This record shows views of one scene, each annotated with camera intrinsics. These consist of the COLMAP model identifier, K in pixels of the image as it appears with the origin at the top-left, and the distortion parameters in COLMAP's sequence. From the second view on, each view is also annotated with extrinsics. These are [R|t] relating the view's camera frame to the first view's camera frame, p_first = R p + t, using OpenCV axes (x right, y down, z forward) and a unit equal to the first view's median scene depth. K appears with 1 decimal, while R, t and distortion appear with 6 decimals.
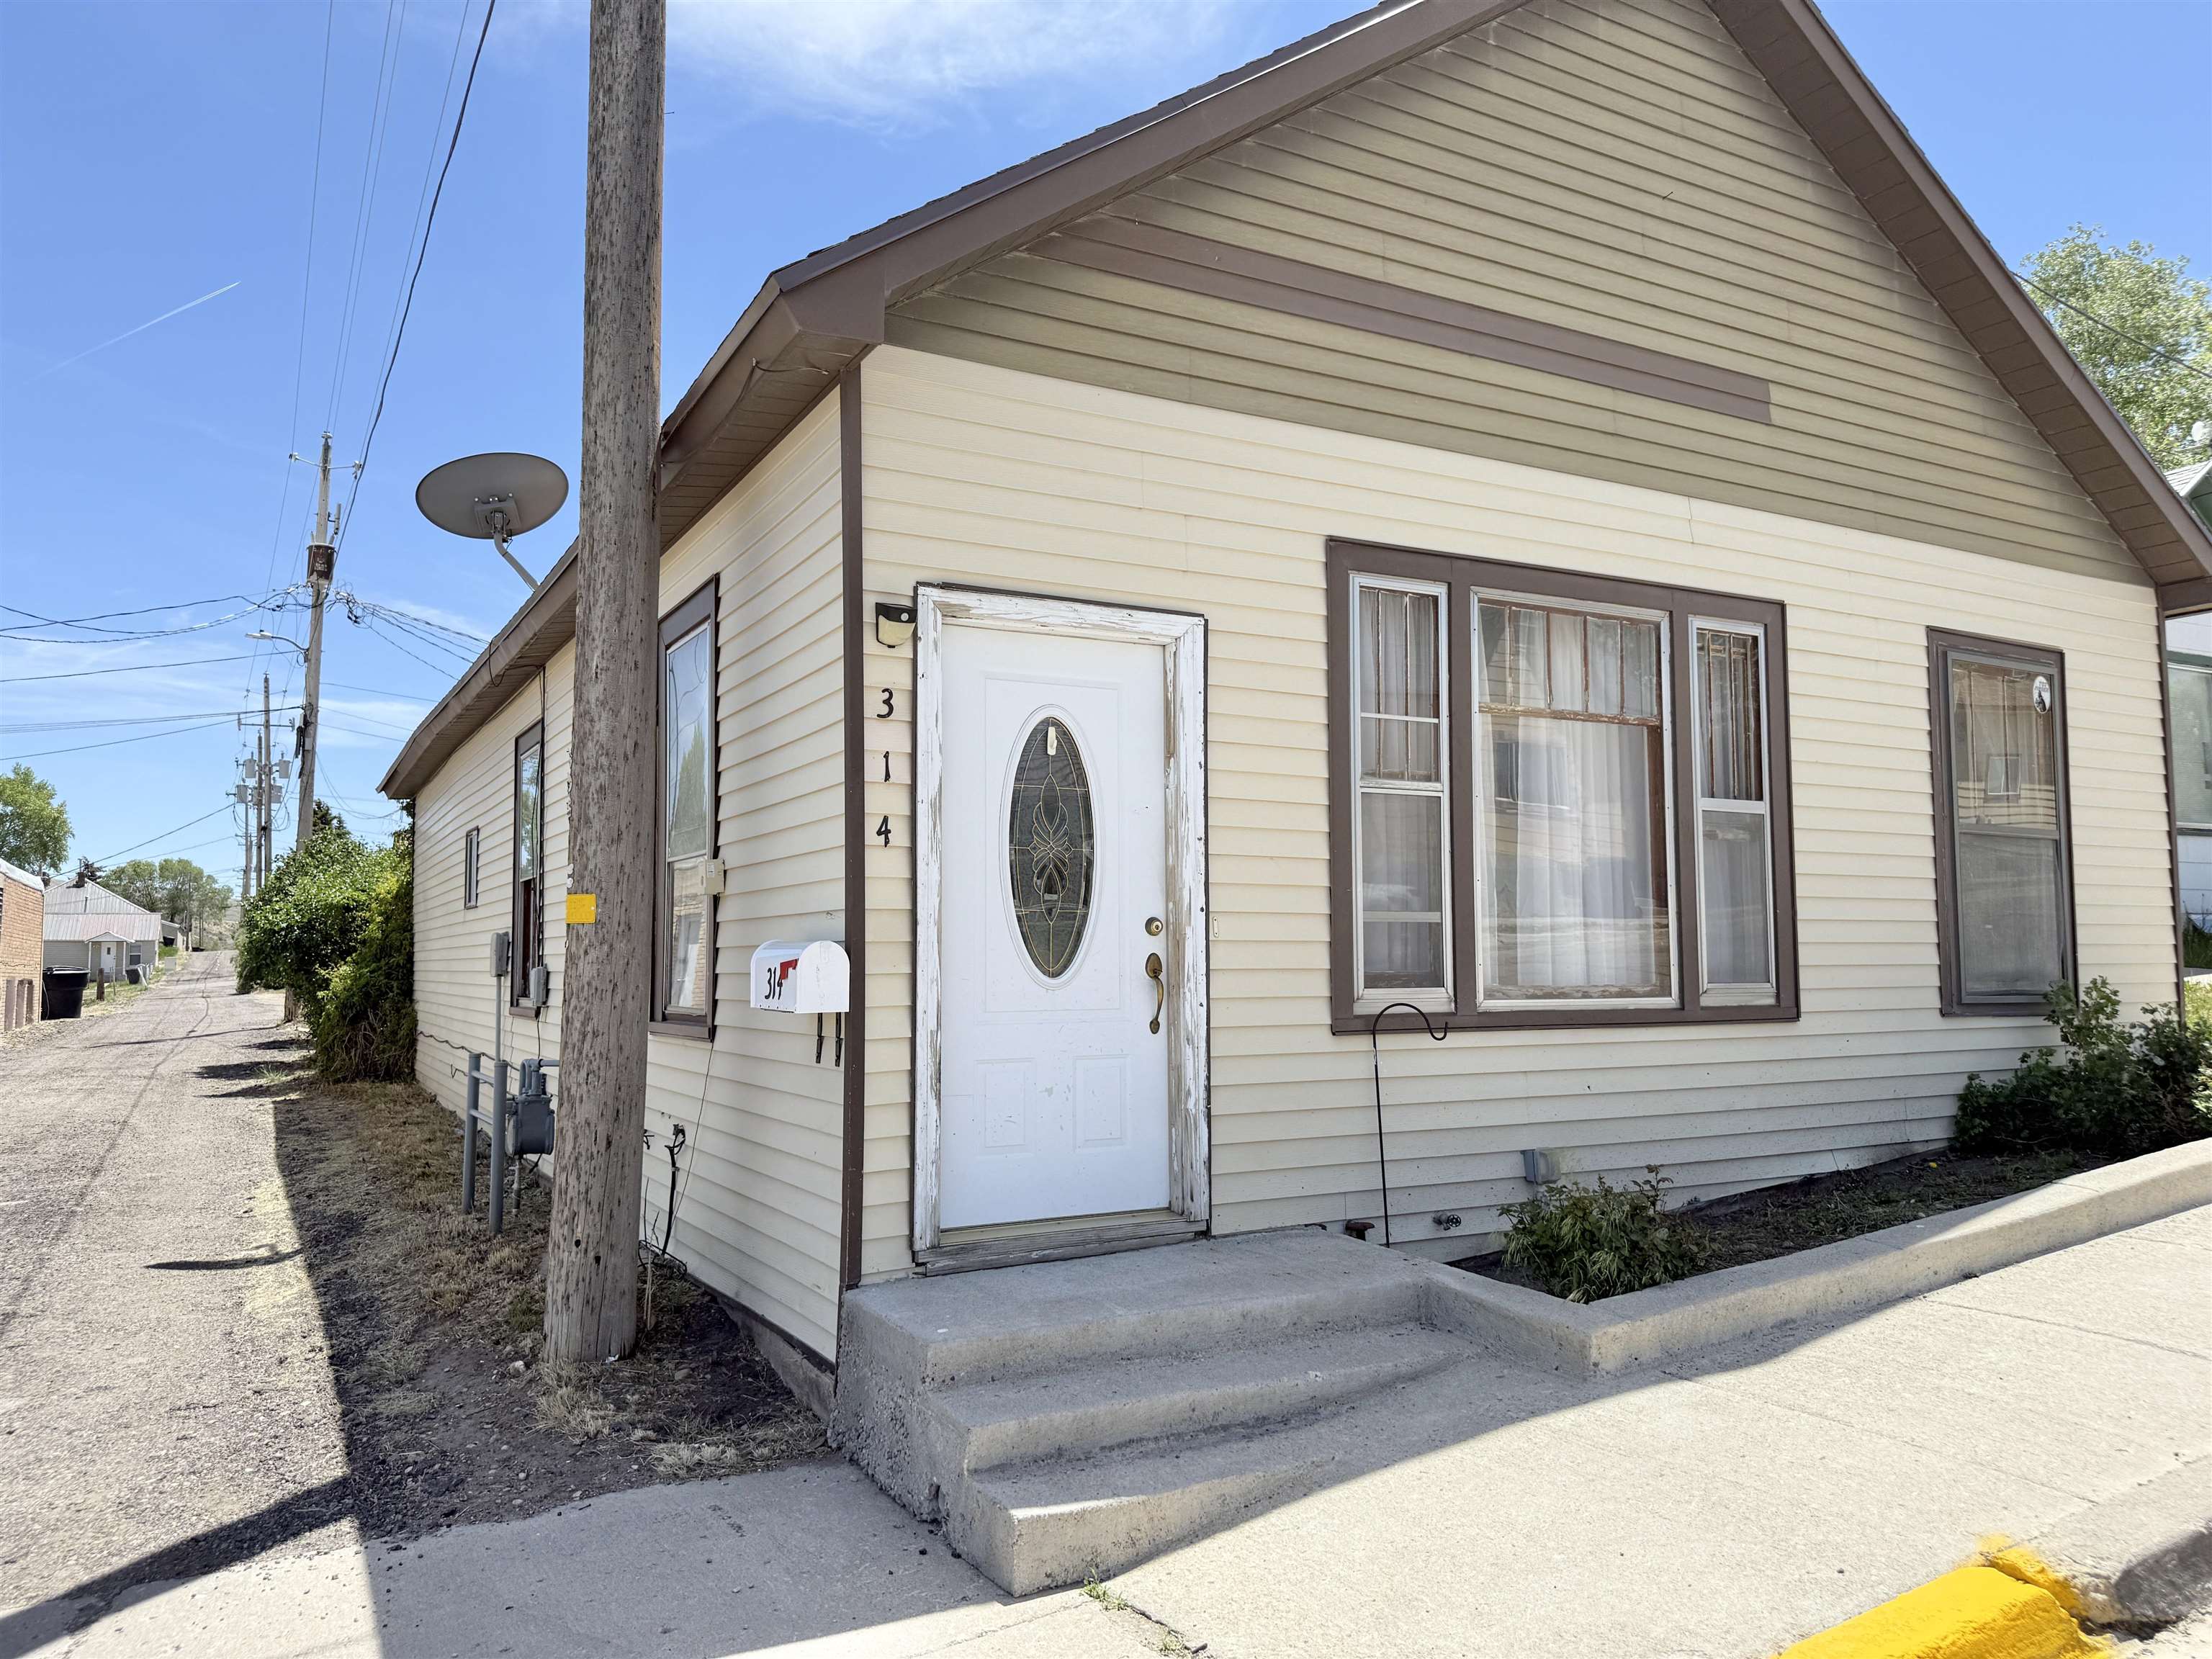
lens RADIAL K [[1507.1, 0, 1132.0], [0, 1507.1, 858.7], [0, 0, 1]] dist [0.138070, -0.174708]
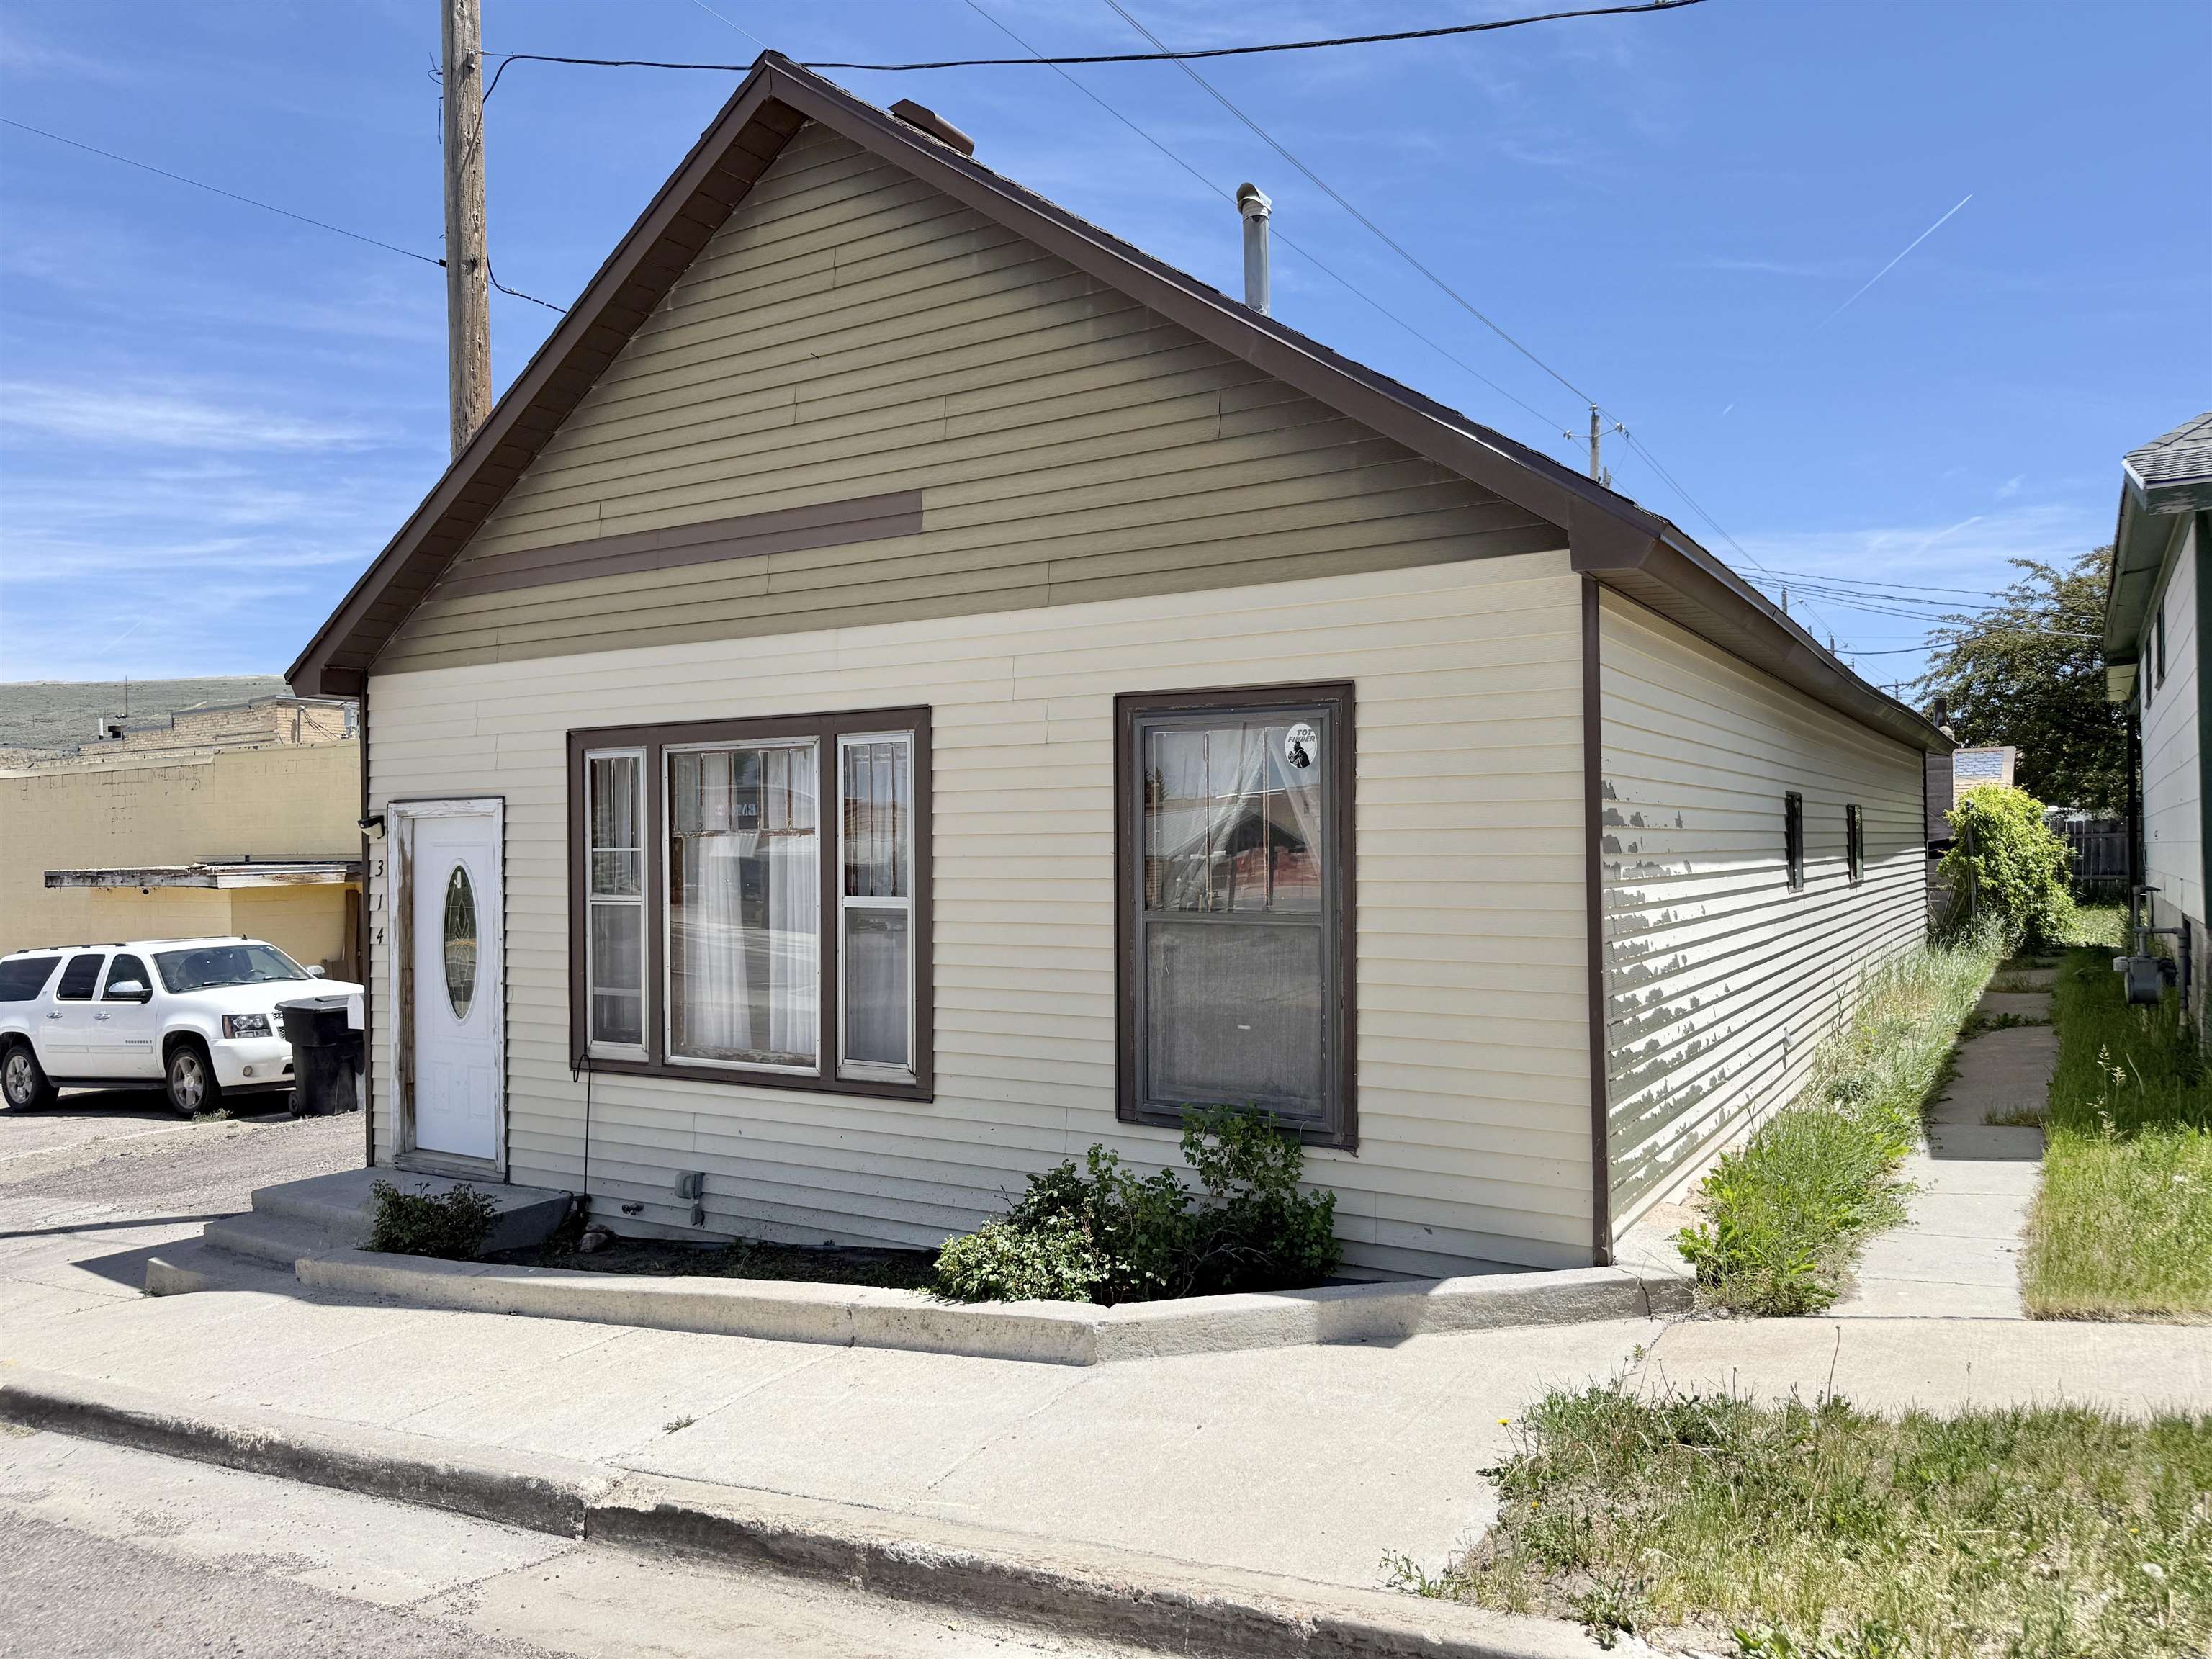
lens RADIAL K [[1544.8, 0, 1135.5], [0, 1544.8, 861.7], [0, 0, 1]] dist [0.140850, -0.195176]
pose [[0.492927, 0.011174, -0.869999, 1.696881], [0.063080, 0.996827, 0.048543, -0.123647], [0.867781, -0.078808, 0.490658, 0.717238]]
